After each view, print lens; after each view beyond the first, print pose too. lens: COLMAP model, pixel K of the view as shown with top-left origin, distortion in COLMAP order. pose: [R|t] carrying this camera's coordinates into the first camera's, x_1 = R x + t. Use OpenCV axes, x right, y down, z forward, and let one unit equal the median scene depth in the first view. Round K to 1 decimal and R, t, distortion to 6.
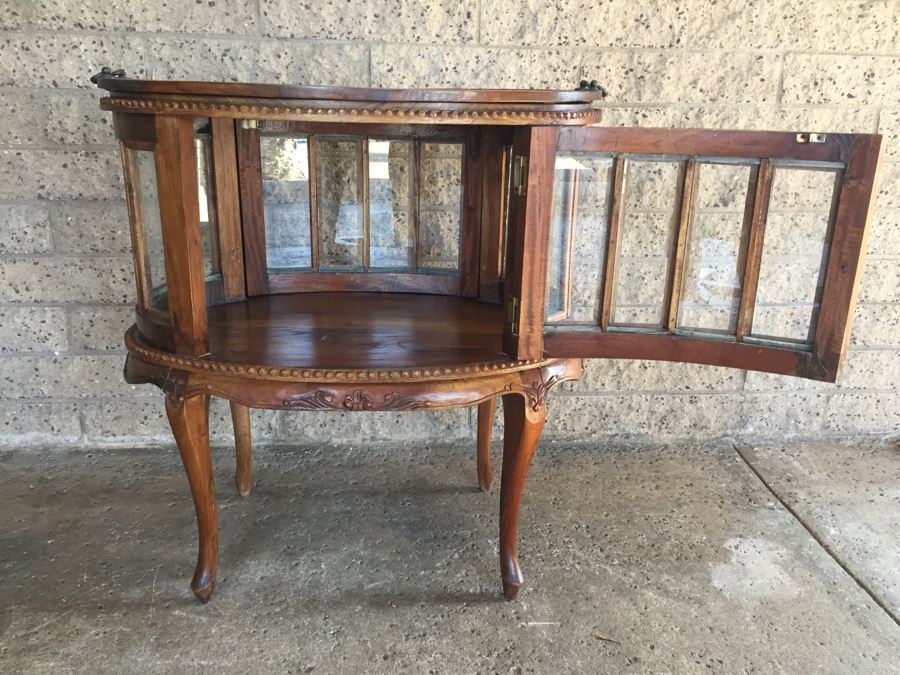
lens RADIAL K [[770.7, 0, 446.8], [0, 770.7, 334.0], [0, 0, 1]] dist [0.098586, -0.146017]
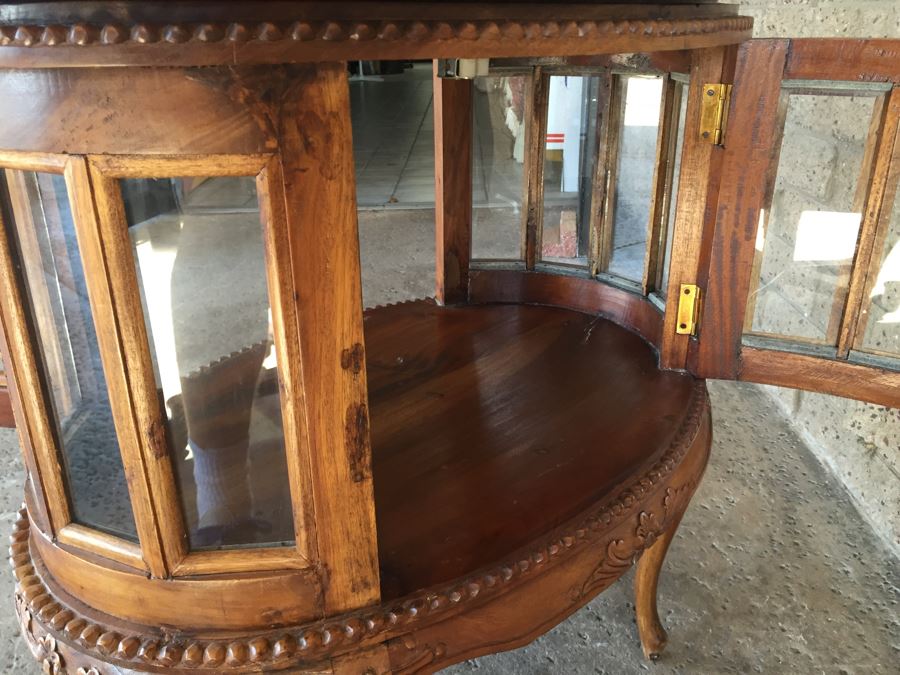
lens RADIAL K [[770.7, 0, 451.1], [0, 770.7, 337.6], [0, 0, 1]] dist [0.098586, -0.146017]
pose [[-0.104328, 0.360934, -0.926738, 0.388422], [-0.278064, 0.884075, 0.375621, -0.181738], [0.954880, 0.296880, 0.008129, 0.655769]]
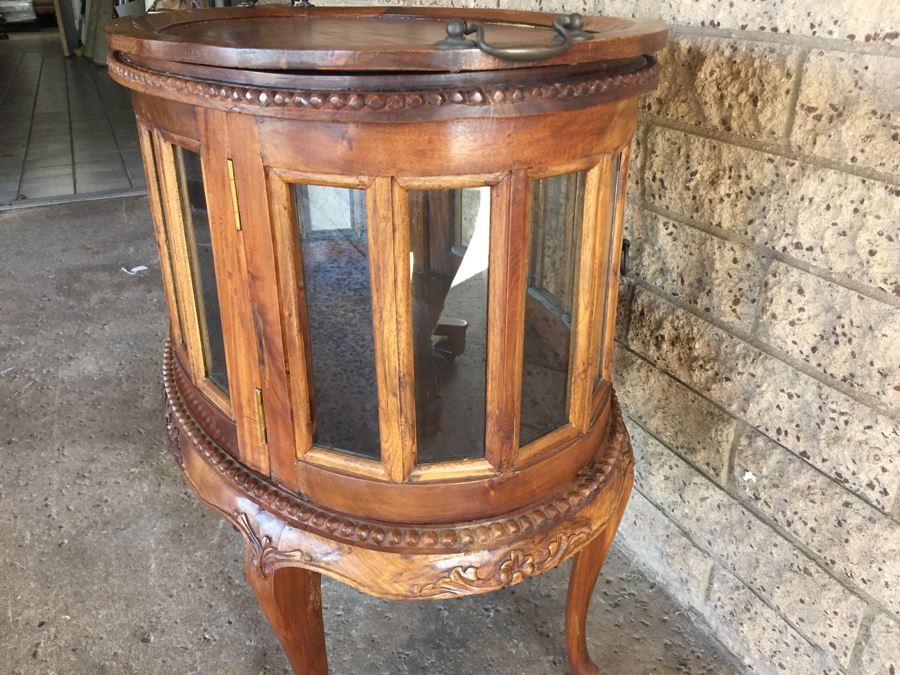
lens RADIAL K [[770.7, 0, 446.7], [0, 770.7, 334.6], [0, 0, 1]] dist [0.098586, -0.146017]
pose [[0.328737, 0.376207, -0.866256, 0.458252], [-0.265040, 0.917125, 0.297718, -0.218998], [0.906469, 0.131722, 0.401203, 0.632413]]
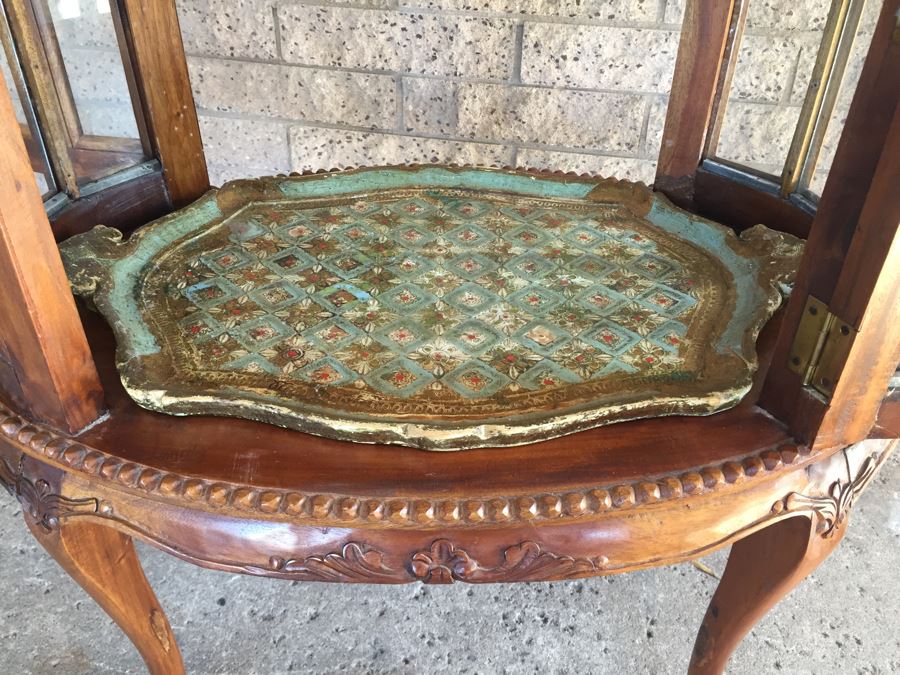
lens RADIAL K [[770.7, 0, 447.1], [0, 770.7, 334.8], [0, 0, 1]] dist [0.098586, -0.146017]
pose [[0.949871, 0.168286, -0.263485, 0.092530], [-0.080207, 0.945735, 0.314886, -0.041760], [0.302178, -0.277968, 0.911824, 0.212076]]
